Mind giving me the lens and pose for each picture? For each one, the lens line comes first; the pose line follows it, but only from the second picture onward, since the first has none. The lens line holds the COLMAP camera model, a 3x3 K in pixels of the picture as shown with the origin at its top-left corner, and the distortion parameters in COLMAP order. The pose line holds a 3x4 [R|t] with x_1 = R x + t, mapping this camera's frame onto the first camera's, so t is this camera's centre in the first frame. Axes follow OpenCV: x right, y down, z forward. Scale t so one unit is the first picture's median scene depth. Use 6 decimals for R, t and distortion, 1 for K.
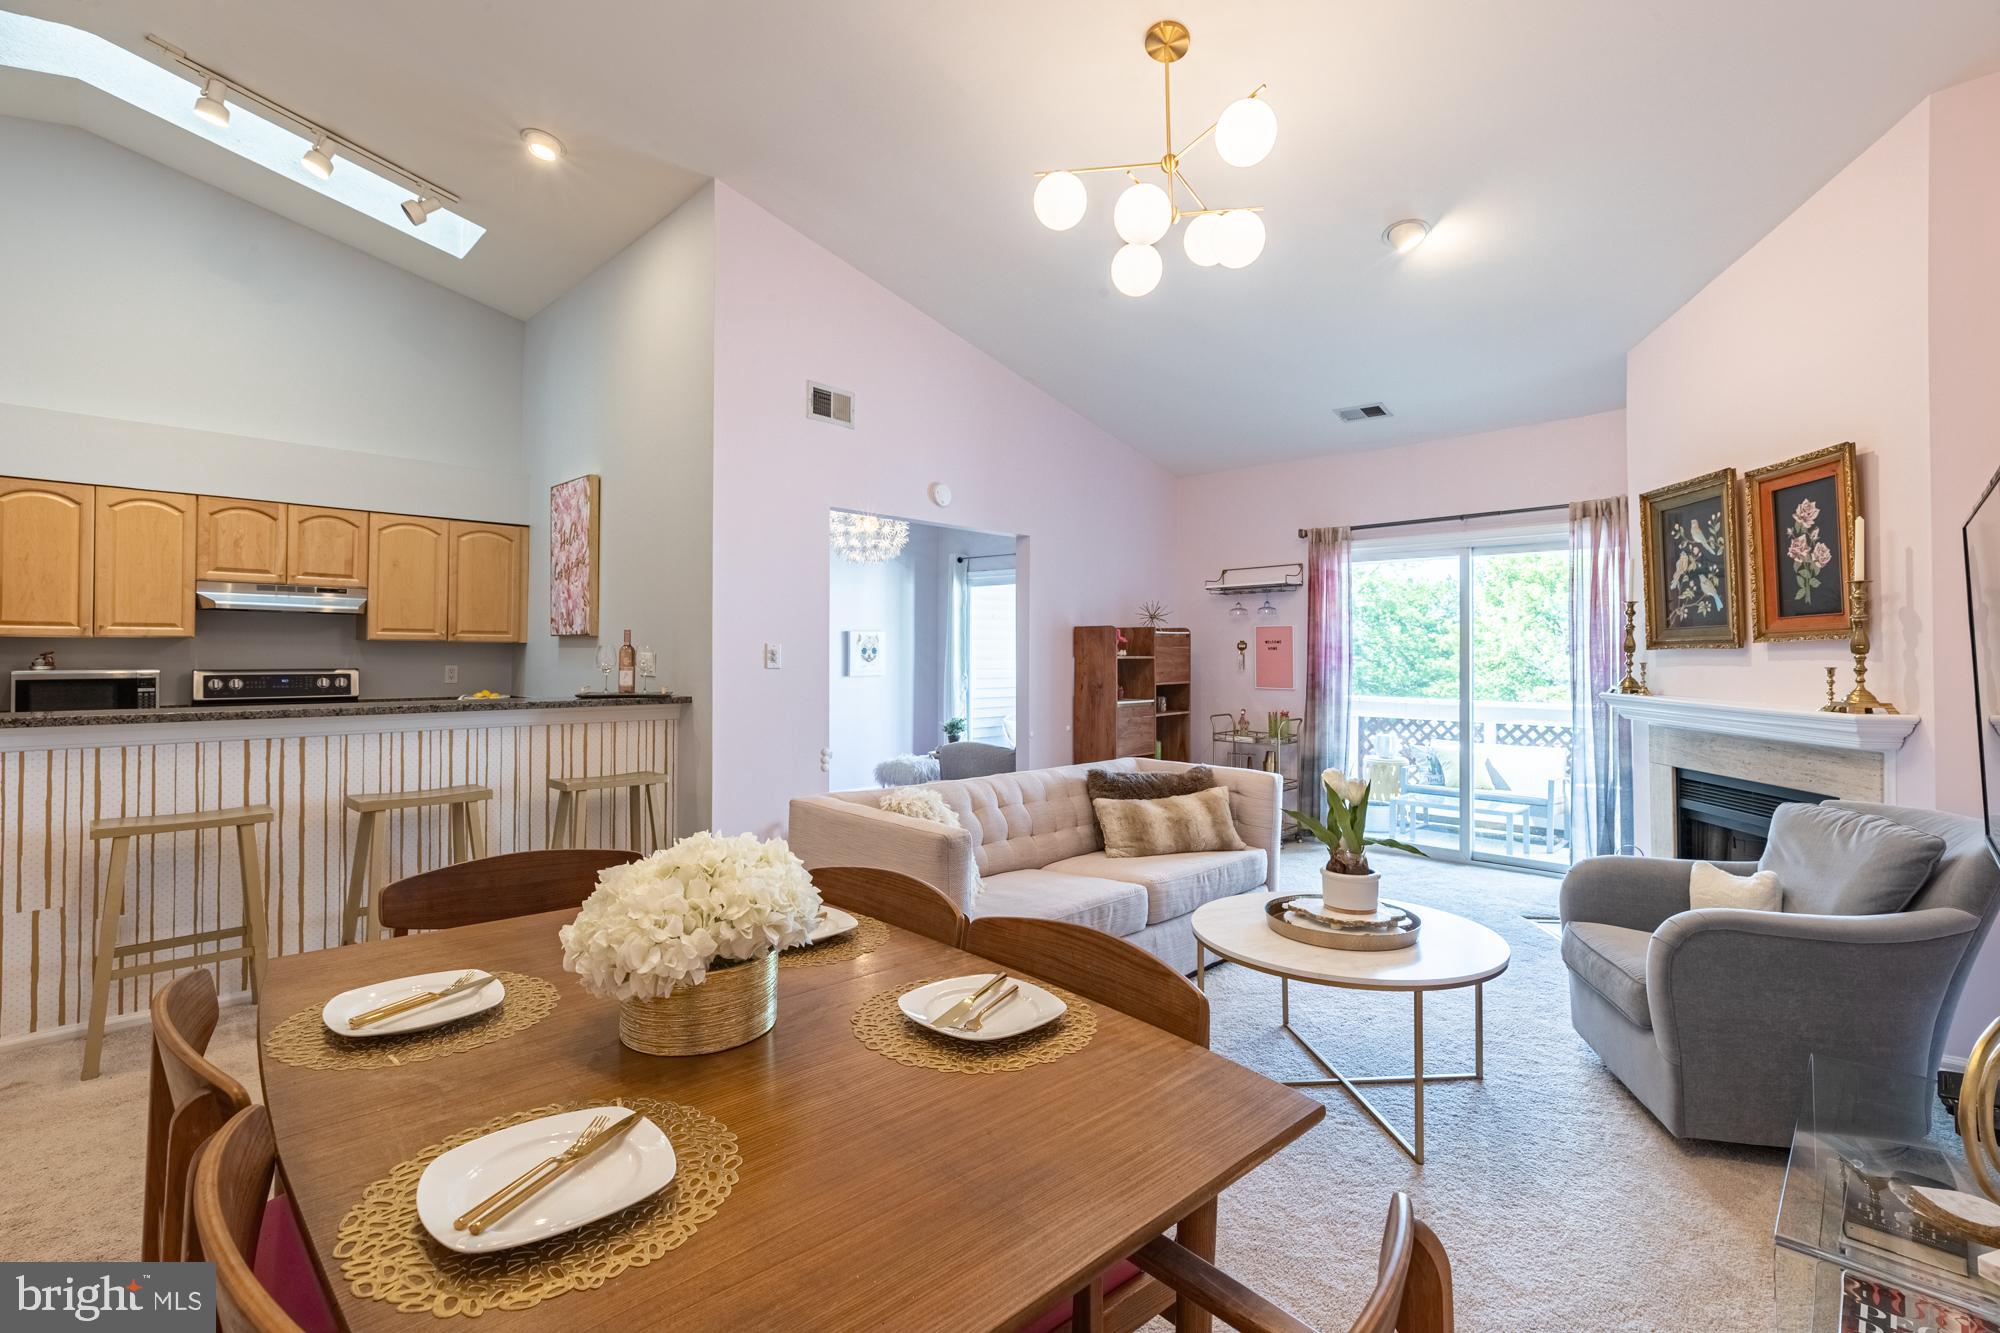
lens RADIAL K [[911.5, 0, 1003.4], [0, 911.5, 640.6], [0, 0, 1]] dist [-0.009749, 0.004631]
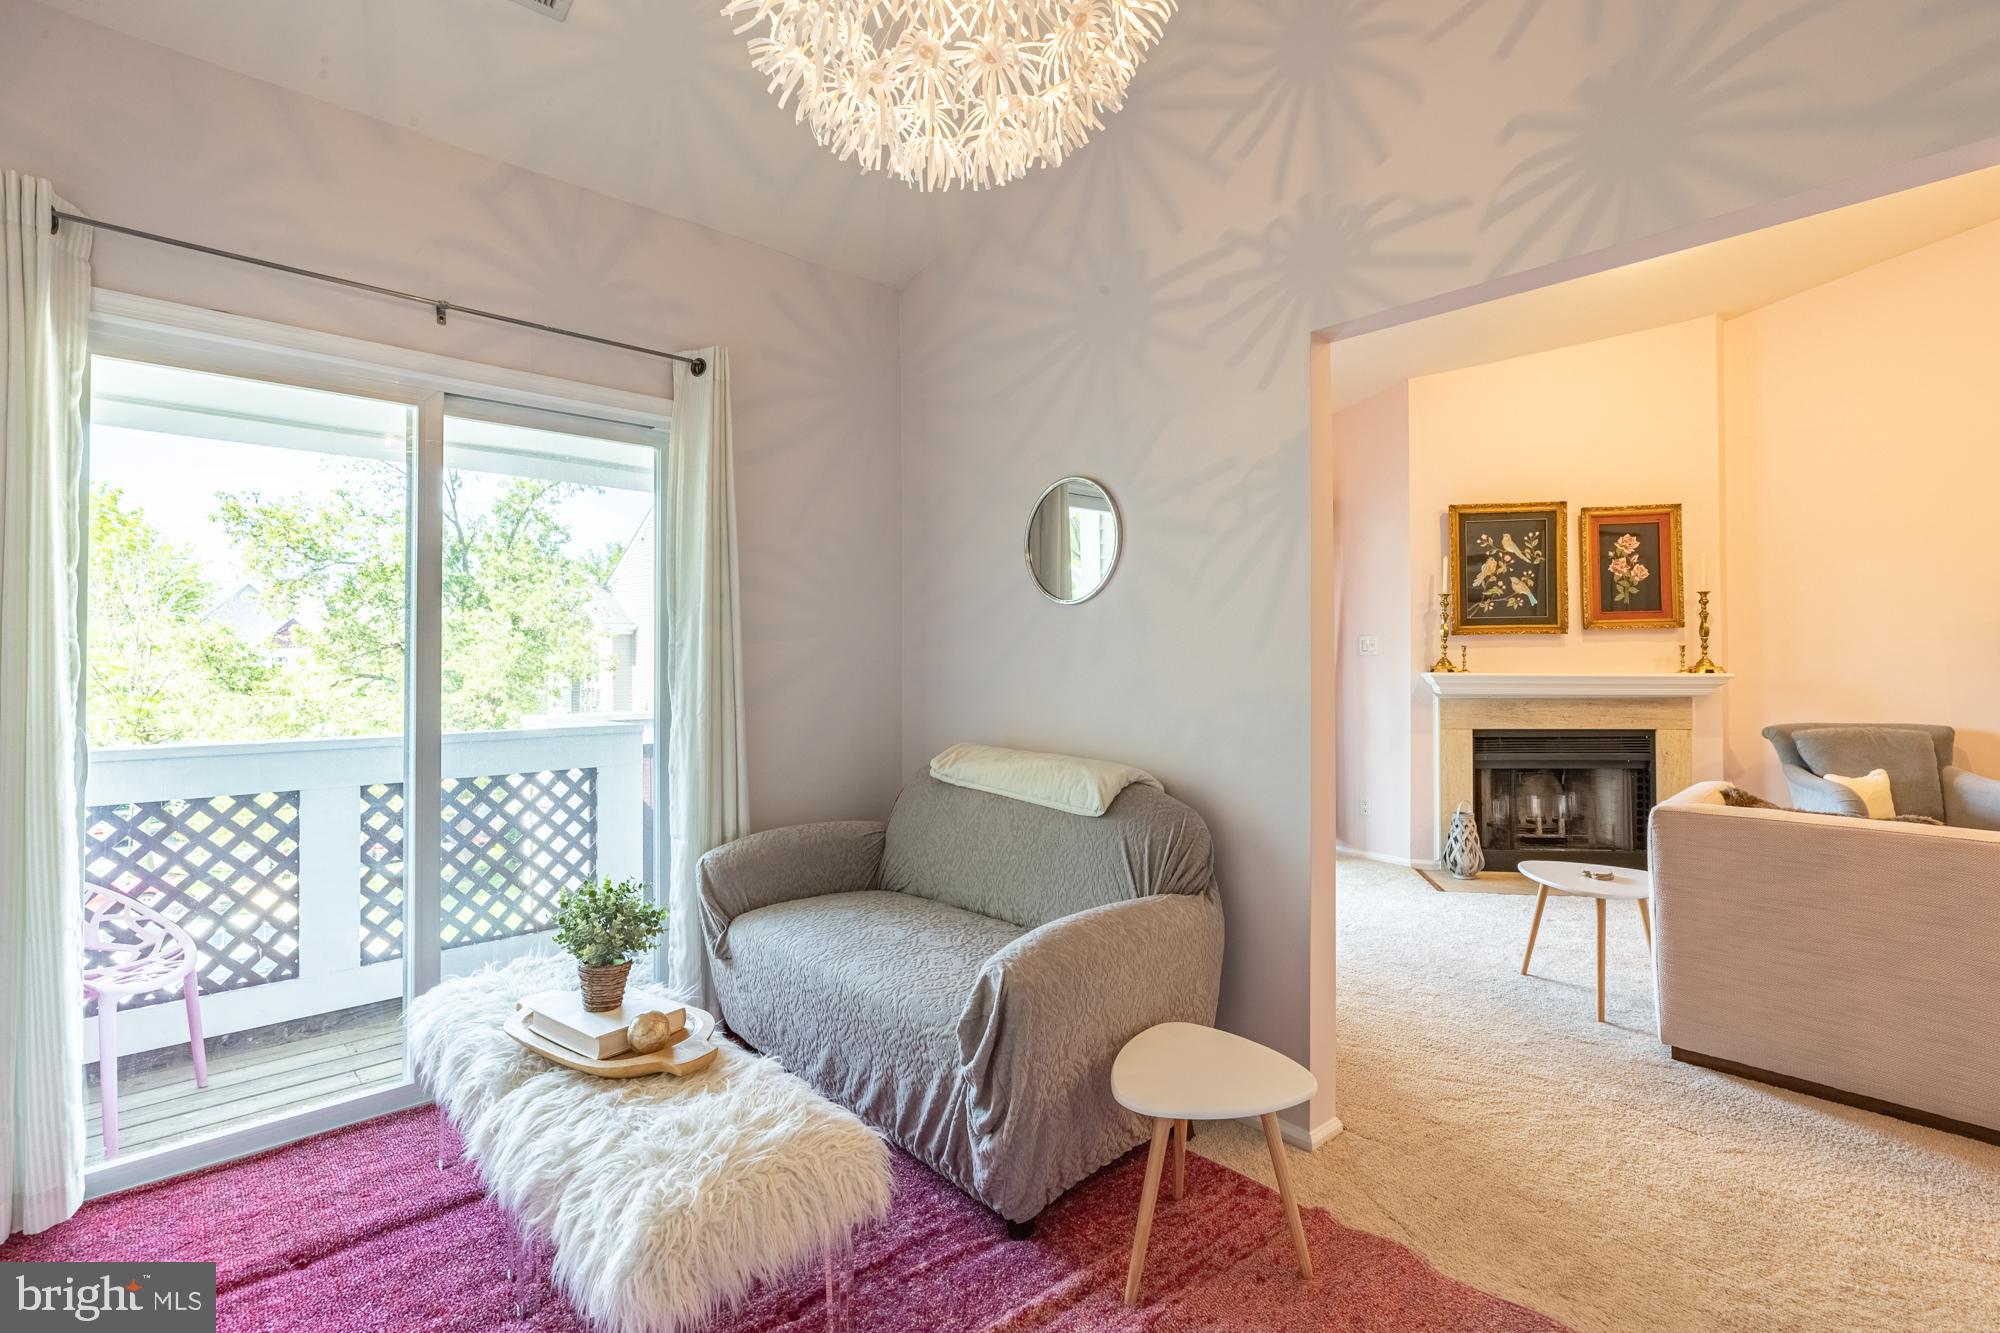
lens RADIAL K [[911.5, 0, 987.7], [0, 911.5, 647.2], [0, 0, 1]] dist [-0.009749, 0.004631]
pose [[0.060374, 0.002542, 0.998173, -0.494056], [-0.009859, 0.999949, -0.001950, 0.032345], [-0.998127, -0.009724, 0.060396, 1.440121]]
